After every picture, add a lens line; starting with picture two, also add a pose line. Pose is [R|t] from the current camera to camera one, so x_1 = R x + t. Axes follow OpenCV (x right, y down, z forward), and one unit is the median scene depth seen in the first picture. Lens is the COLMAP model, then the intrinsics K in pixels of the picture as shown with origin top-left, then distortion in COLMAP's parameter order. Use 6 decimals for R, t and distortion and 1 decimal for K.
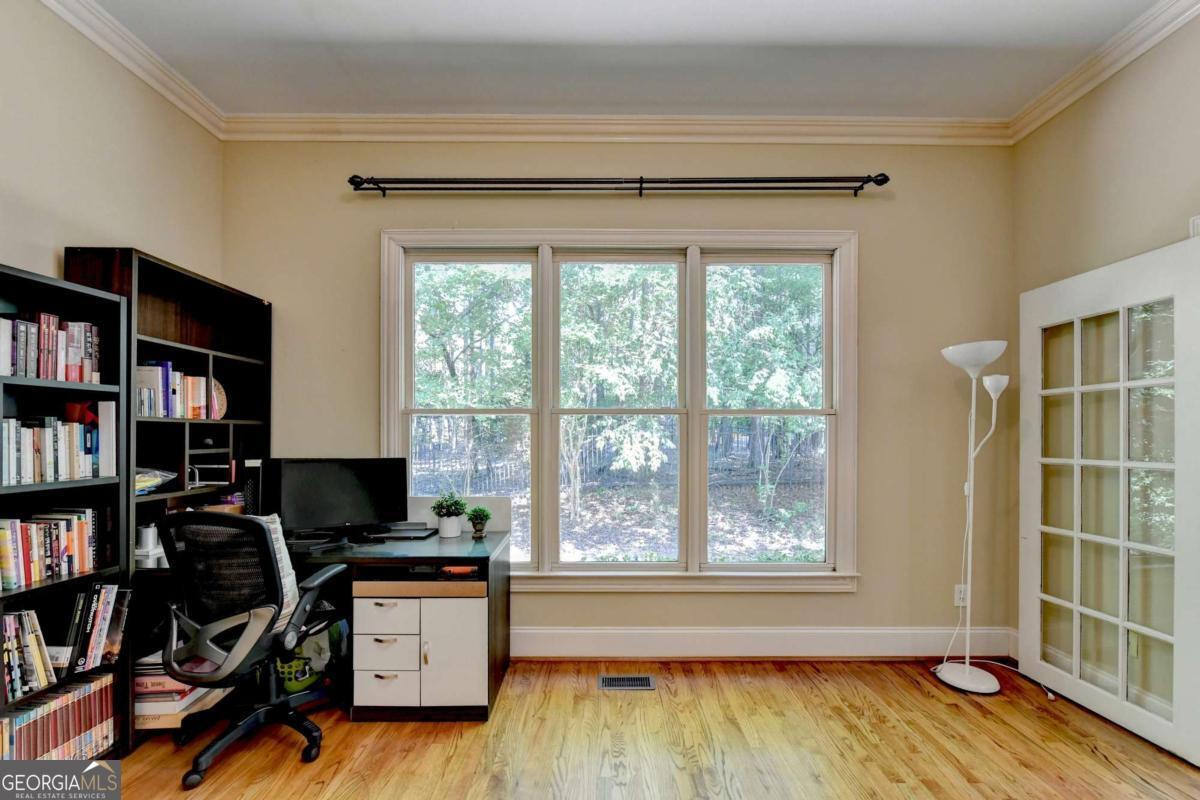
lens RADIAL K [[497.4, 0, 600.0], [0, 497.4, 442.7], [0, 0, 1]] dist [-0.002627, -0.000677]
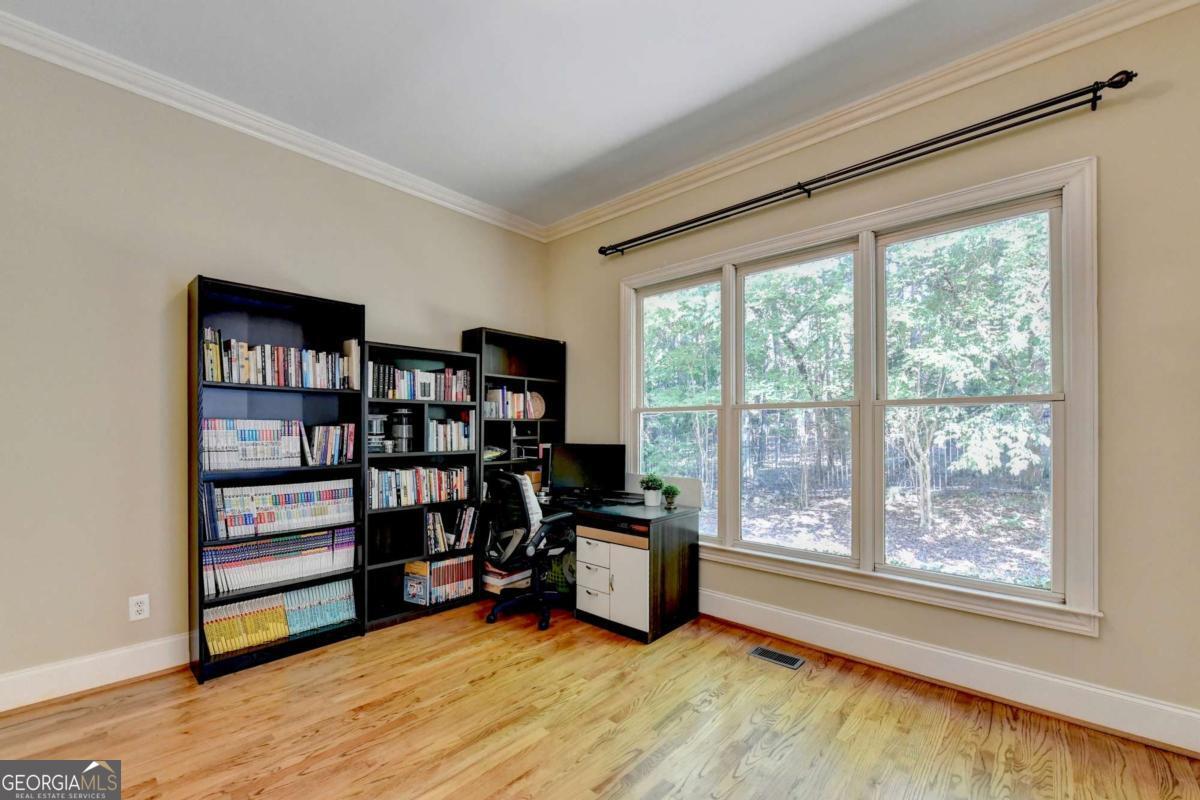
lens RADIAL K [[490.7, 0, 606.9], [0, 490.7, 432.8], [0, 0, 1]] dist [0.000095, -0.000236]
pose [[0.746700, 0.004484, -0.665146, 0.522554], [-0.010507, 0.999932, -0.005054, 0.005878], [0.665078, 0.010763, 0.746697, -0.047333]]
